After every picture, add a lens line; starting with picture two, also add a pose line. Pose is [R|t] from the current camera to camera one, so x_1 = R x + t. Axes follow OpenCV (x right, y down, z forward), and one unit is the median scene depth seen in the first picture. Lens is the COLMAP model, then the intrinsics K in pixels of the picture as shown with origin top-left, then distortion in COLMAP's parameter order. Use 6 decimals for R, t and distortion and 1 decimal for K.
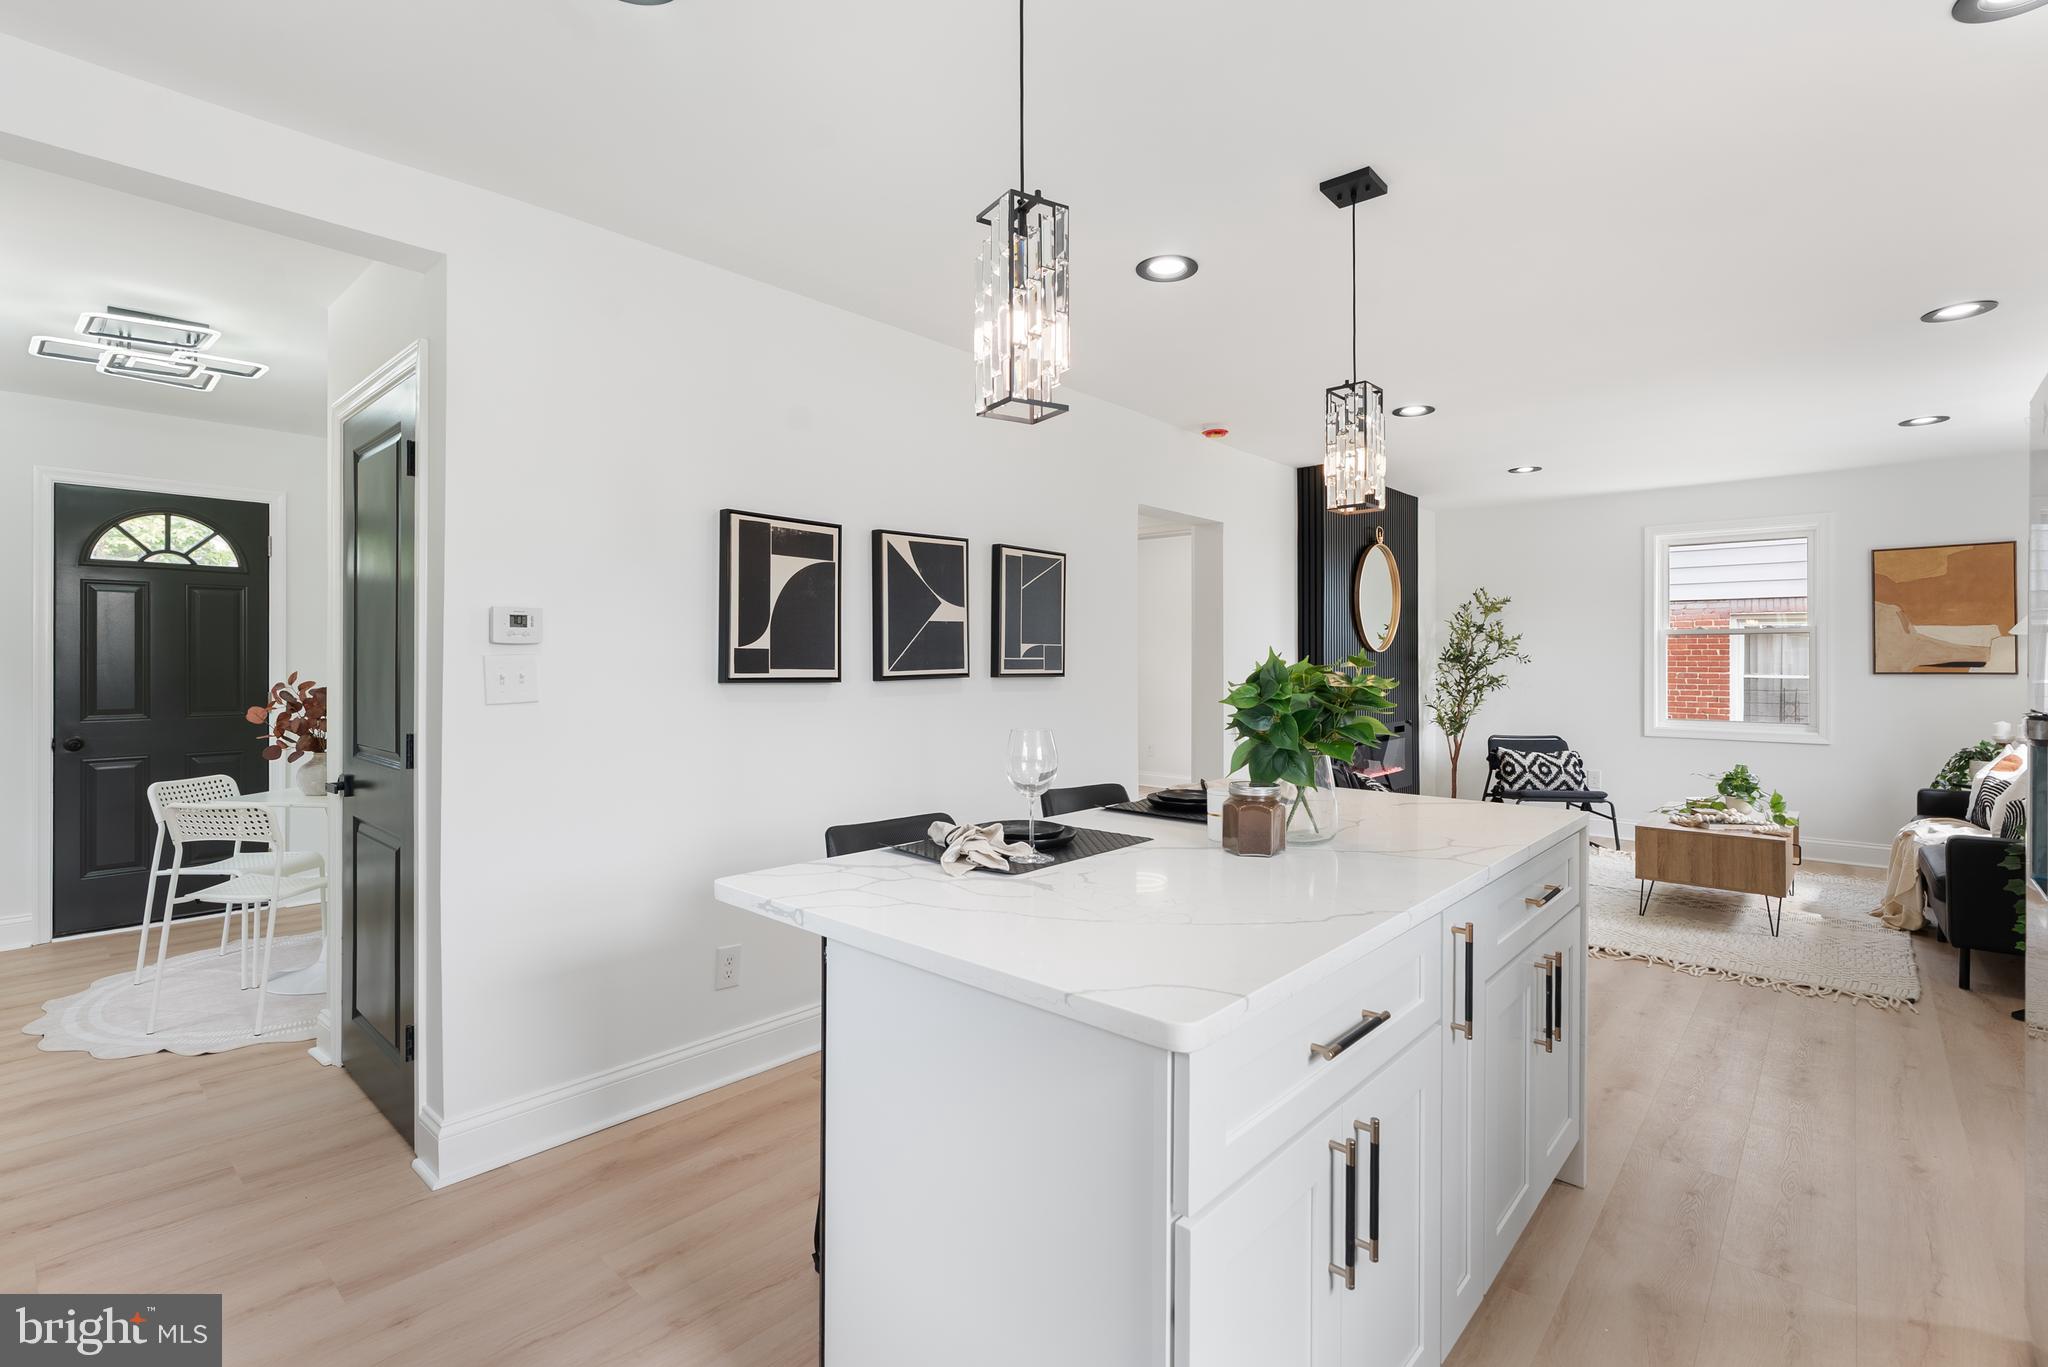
lens RADIAL K [[933.2, 0, 1020.0], [0, 933.2, 661.0], [0, 0, 1]] dist [-0.004607, 0.001495]
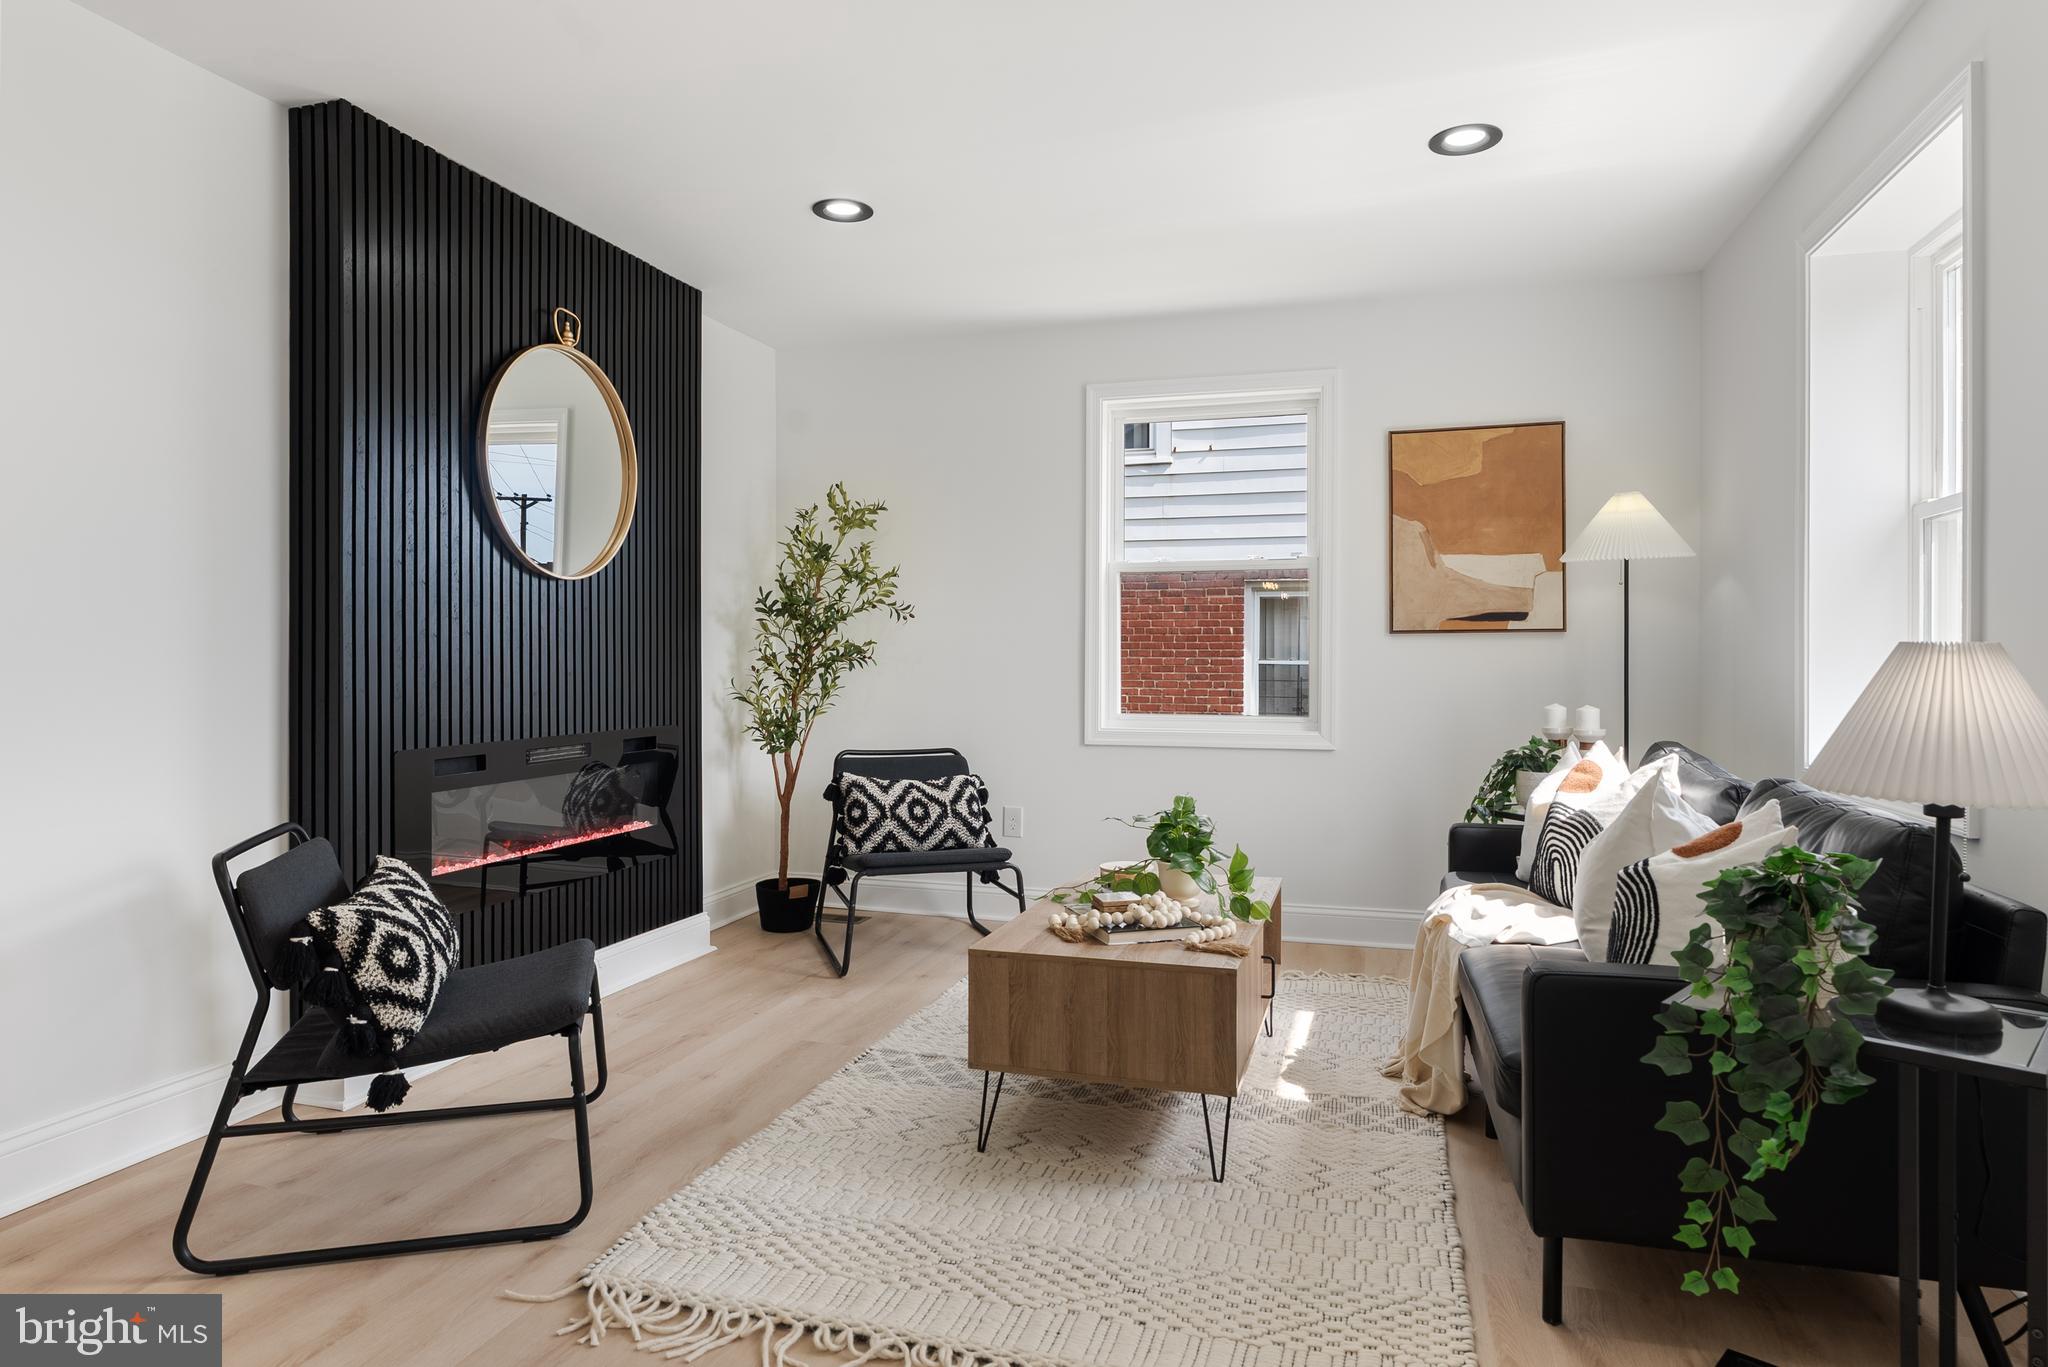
lens RADIAL K [[1173.6, 0, 1024.0], [0, 1173.6, 683.5], [0, 0, 1]] dist [-0.014837, -0.000380]
pose [[0.904501, -0.006035, 0.426428, 0.378220], [-0.001288, 0.999857, 0.016882, 0.035306], [-0.426469, -0.015819, 0.904364, 0.413626]]
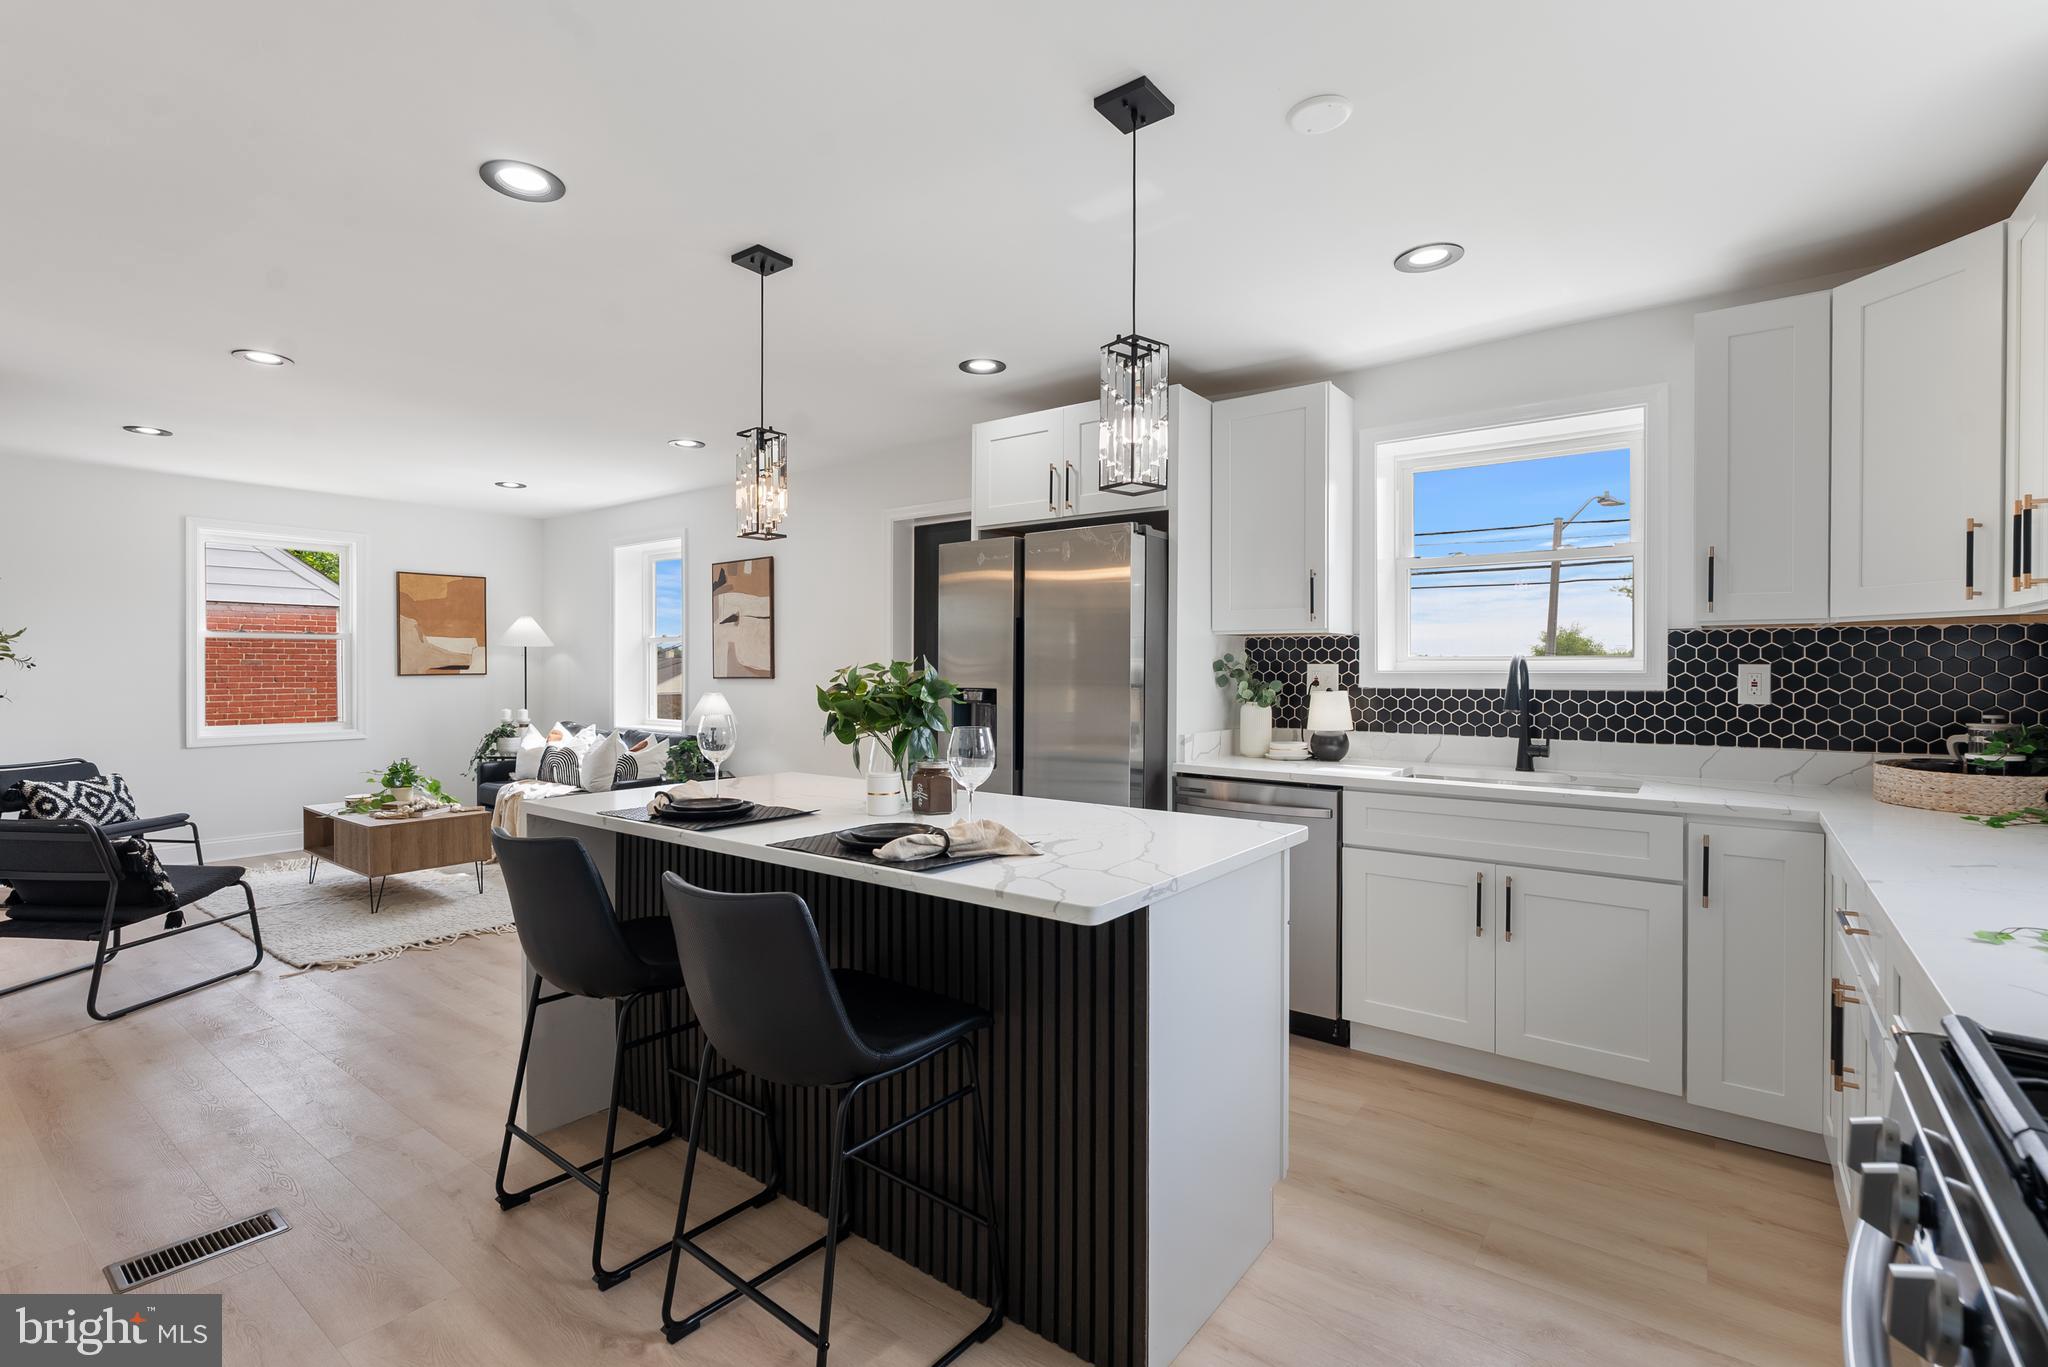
lens RADIAL K [[933.2, 0, 1020.0], [0, 933.2, 661.0], [0, 0, 1]] dist [-0.004607, 0.001495]
pose [[-0.090308, 0.004384, 0.995904, -0.349696], [-0.001688, 0.999988, -0.004555, -0.000686], [-0.995912, -0.002093, -0.090299, 0.324373]]
